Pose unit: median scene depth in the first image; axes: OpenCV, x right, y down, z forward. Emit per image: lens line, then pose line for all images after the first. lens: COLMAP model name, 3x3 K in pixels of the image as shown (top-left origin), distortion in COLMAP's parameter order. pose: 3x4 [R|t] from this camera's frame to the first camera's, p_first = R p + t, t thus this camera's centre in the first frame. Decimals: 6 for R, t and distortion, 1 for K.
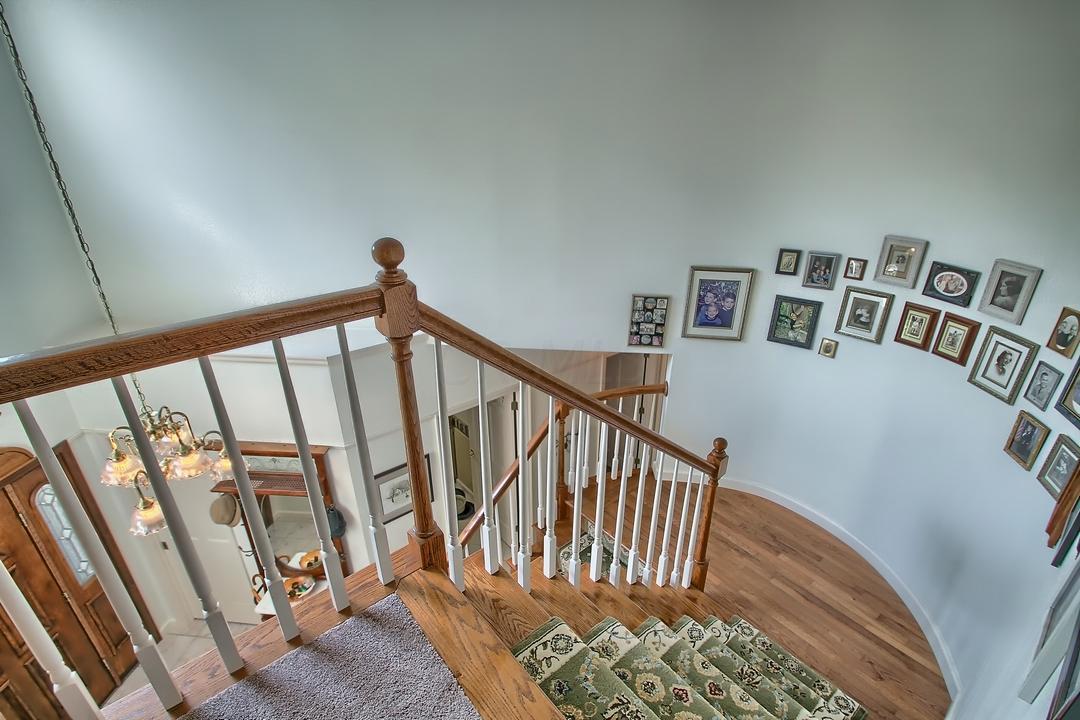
lens RADIAL K [[505.8, 0, 542.3], [0, 505.8, 371.1], [0, 0, 1]] dist [0.026428, -0.021355]
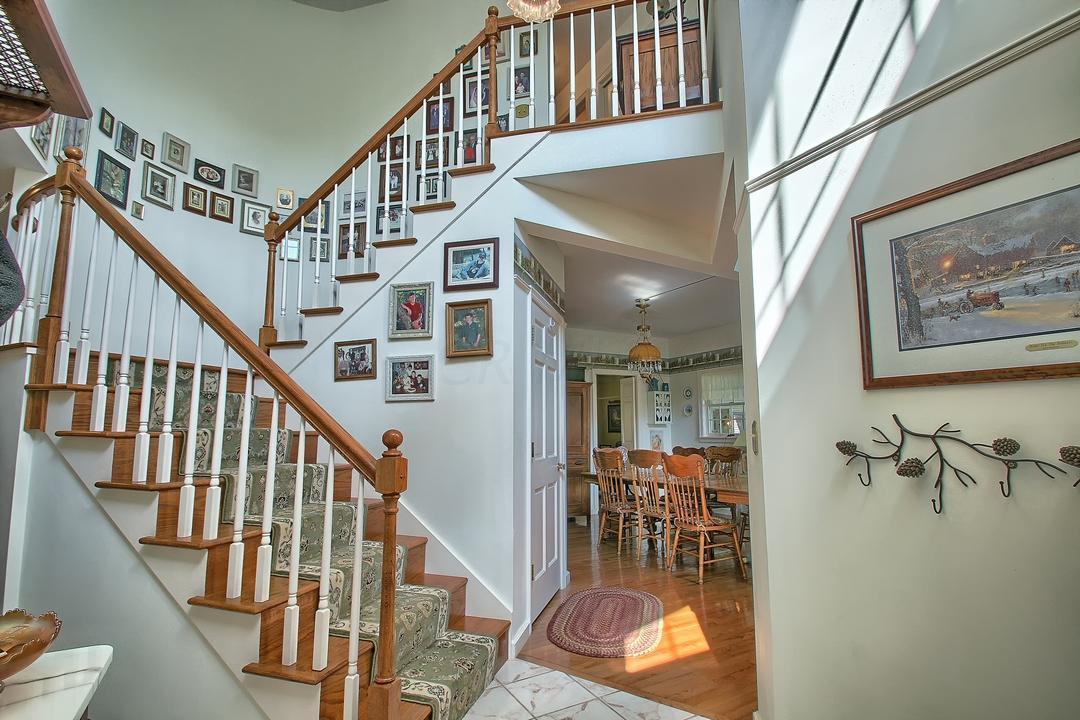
lens RADIAL K [[505.8, 0, 542.3], [0, 505.8, 371.1], [0, 0, 1]] dist [0.026428, -0.021355]
pose [[-0.564737, 0.096688, 0.819588, -1.128332], [0.354545, 0.925220, 0.135150, 0.587058], [-0.745232, 0.366904, -0.556786, 1.340333]]
